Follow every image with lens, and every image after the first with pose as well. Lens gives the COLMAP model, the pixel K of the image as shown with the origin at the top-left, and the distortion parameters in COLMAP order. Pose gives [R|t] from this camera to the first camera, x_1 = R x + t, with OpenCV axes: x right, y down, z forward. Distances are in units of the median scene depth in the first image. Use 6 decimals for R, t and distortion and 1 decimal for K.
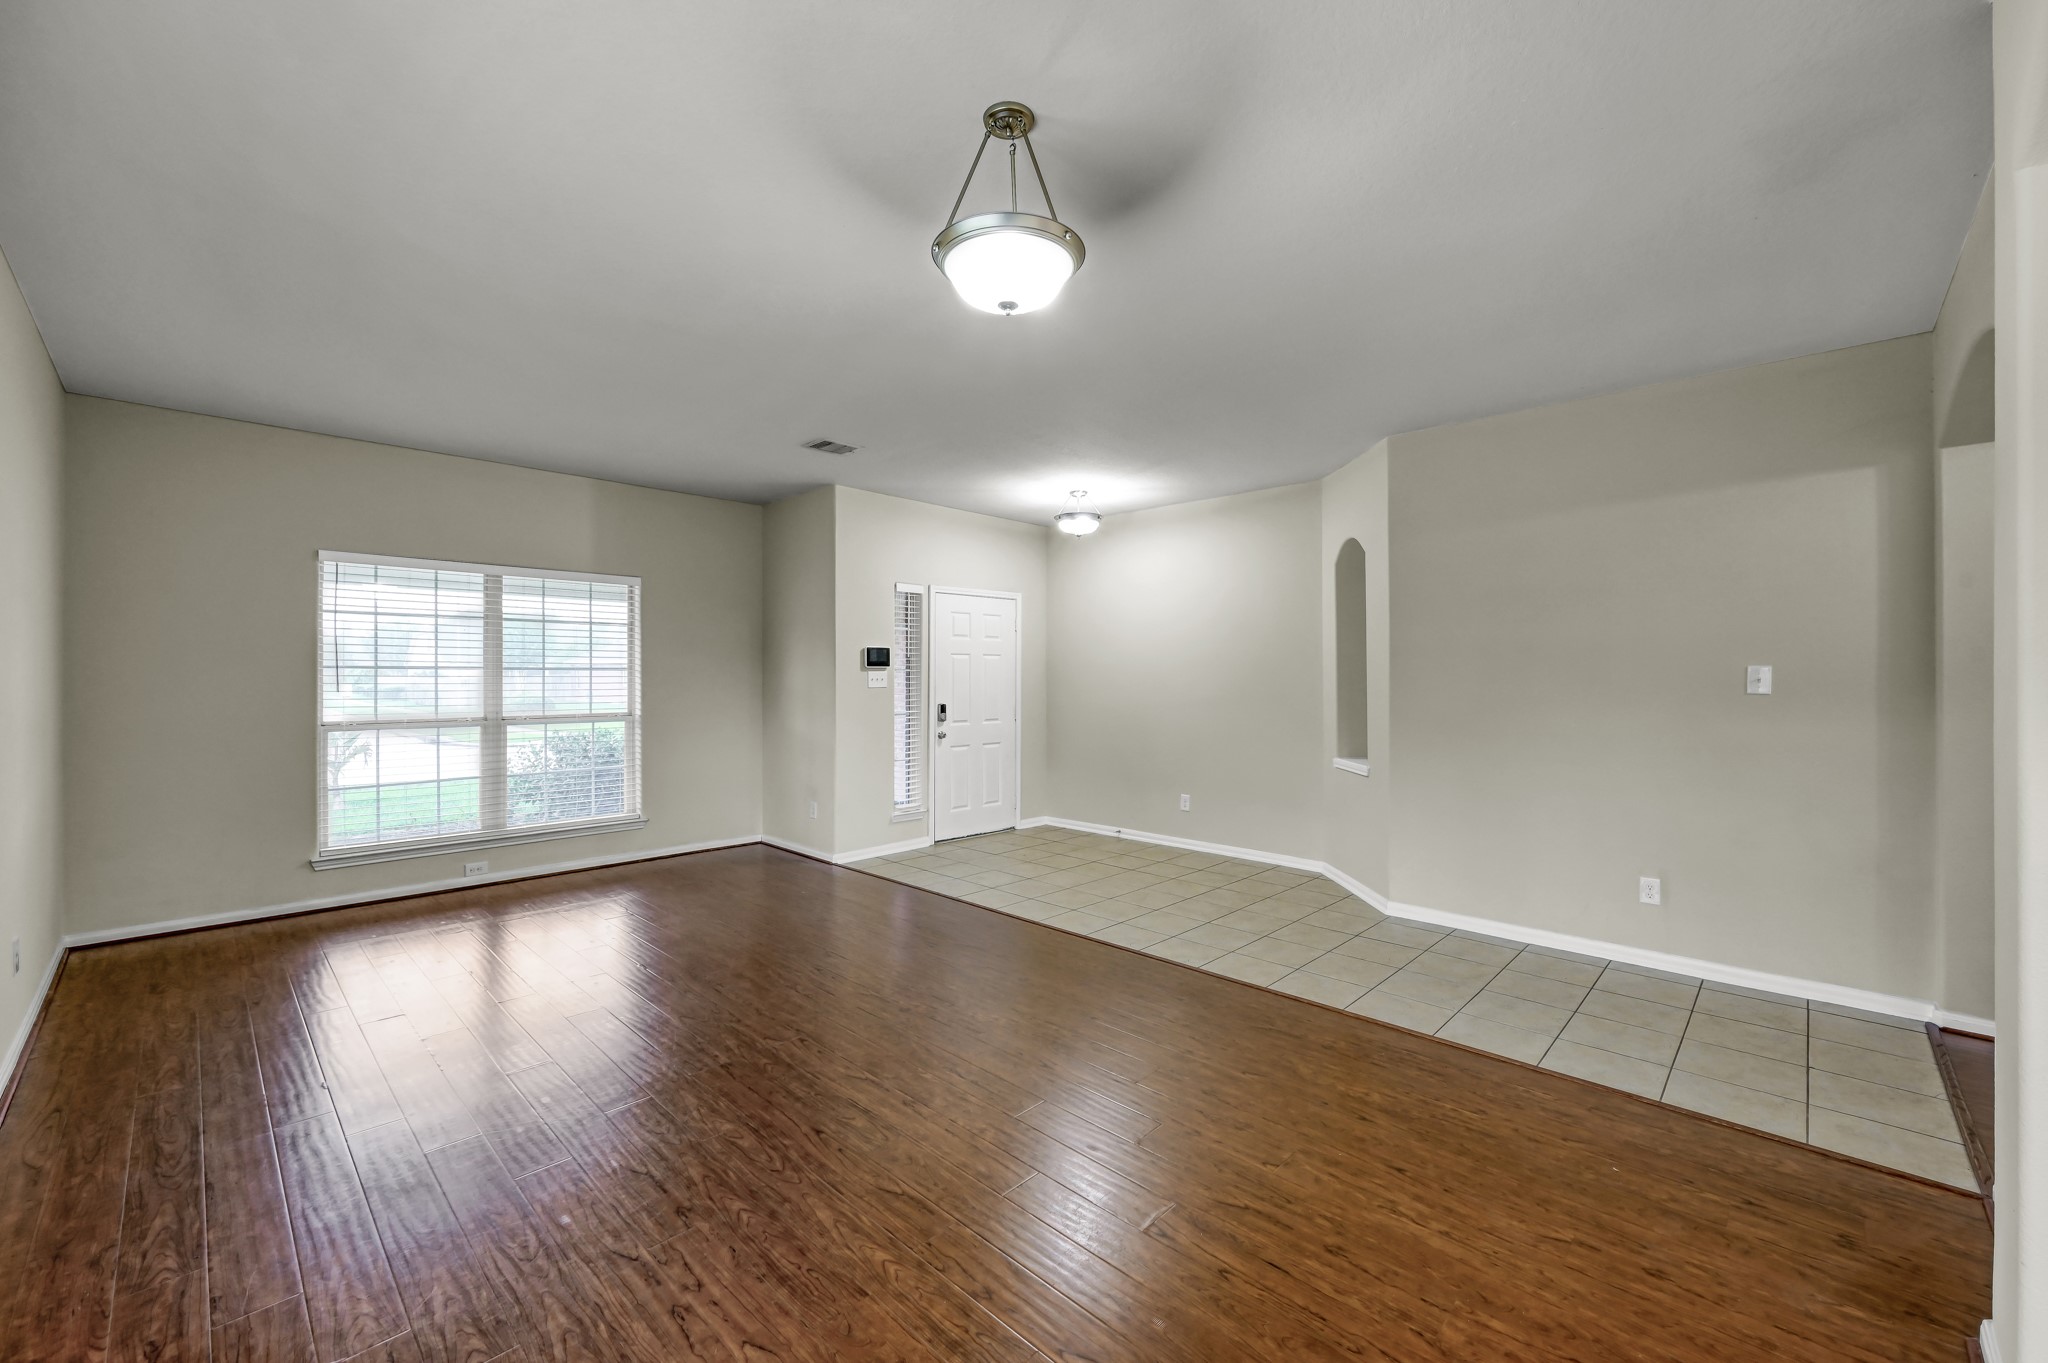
lens RADIAL K [[808.6, 0, 1015.4], [0, 808.6, 672.6], [0, 0, 1]] dist [-0.000892, 0.000472]
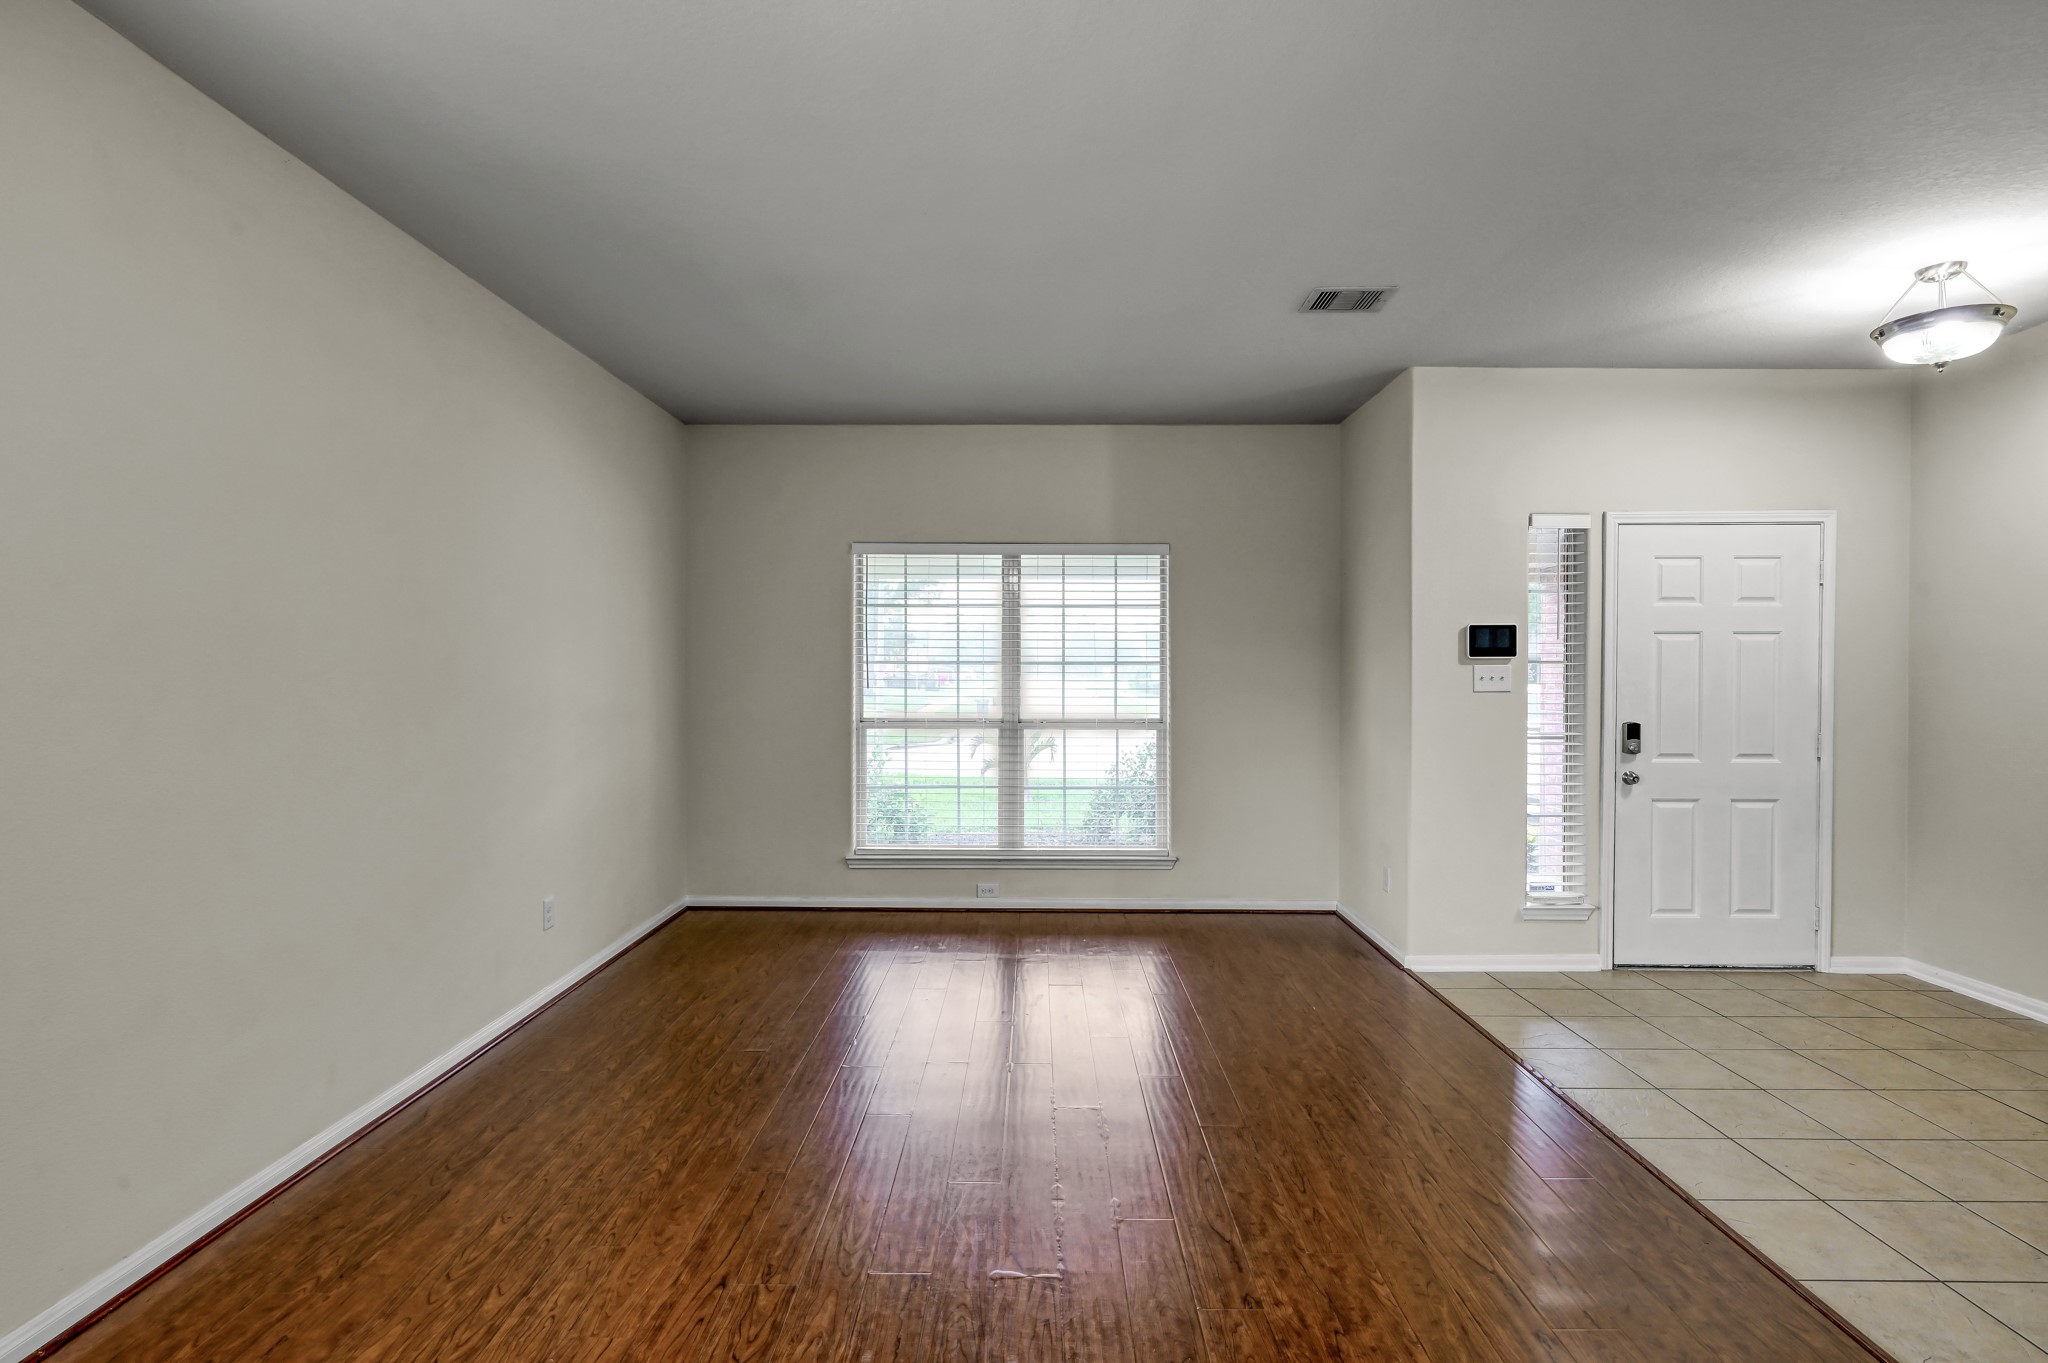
lens RADIAL K [[987.2, 0, 1041.5], [0, 987.2, 677.4], [0, 0, 1]] dist [0.001849, -0.003024]
pose [[0.697022, 0.003924, -0.717039, 0.130463], [0.000661, 0.999981, 0.006115, 0.003510], [0.717049, -0.004736, 0.697006, 0.261053]]
